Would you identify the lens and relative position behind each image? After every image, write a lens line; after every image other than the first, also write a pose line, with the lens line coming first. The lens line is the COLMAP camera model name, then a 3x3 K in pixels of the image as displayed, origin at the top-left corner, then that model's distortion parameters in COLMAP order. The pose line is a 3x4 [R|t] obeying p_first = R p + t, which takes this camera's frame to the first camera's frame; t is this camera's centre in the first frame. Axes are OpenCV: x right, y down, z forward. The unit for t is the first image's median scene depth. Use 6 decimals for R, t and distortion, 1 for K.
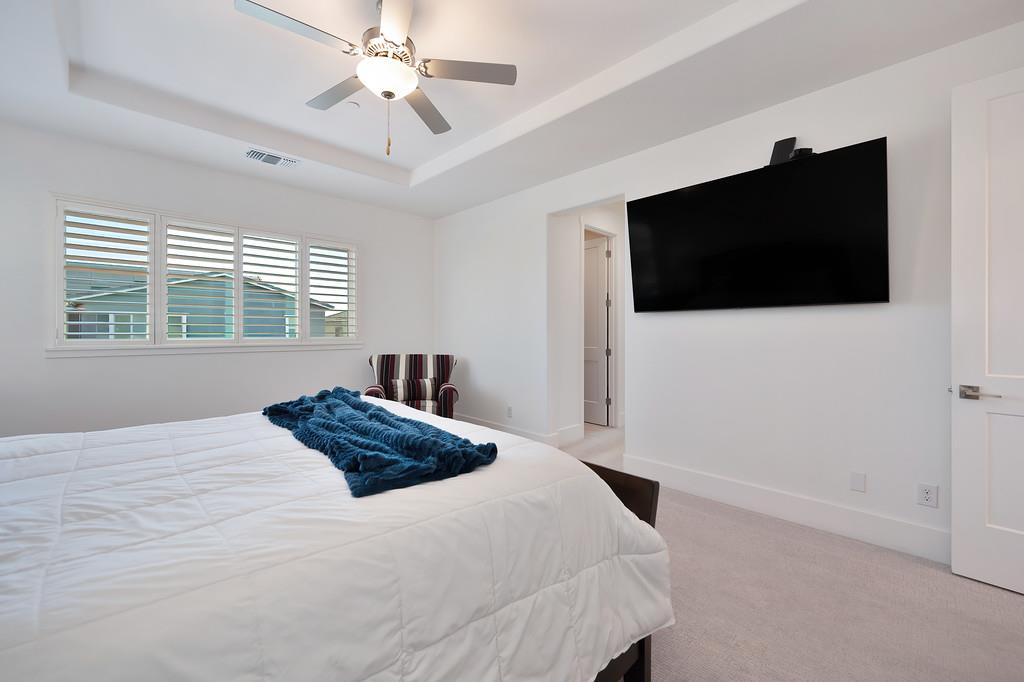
lens RADIAL K [[412.4, 0, 515.8], [0, 412.4, 339.6], [0, 0, 1]] dist [0.000371, 0.000071]
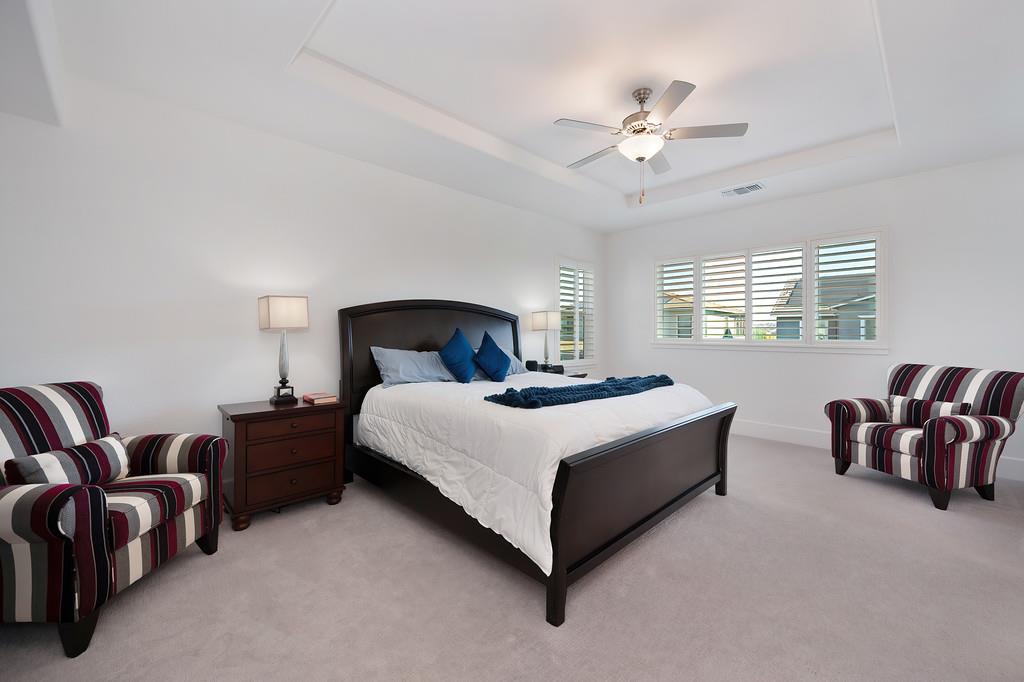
lens RADIAL K [[412.4, 0, 516.2], [0, 412.4, 339.7], [0, 0, 1]] dist [0.000371, 0.000071]
pose [[-0.007379, 0.021674, -0.999738, 0.567374], [-0.022125, 0.999517, 0.021833, -0.012869], [0.999728, 0.022280, -0.006896, 0.319905]]
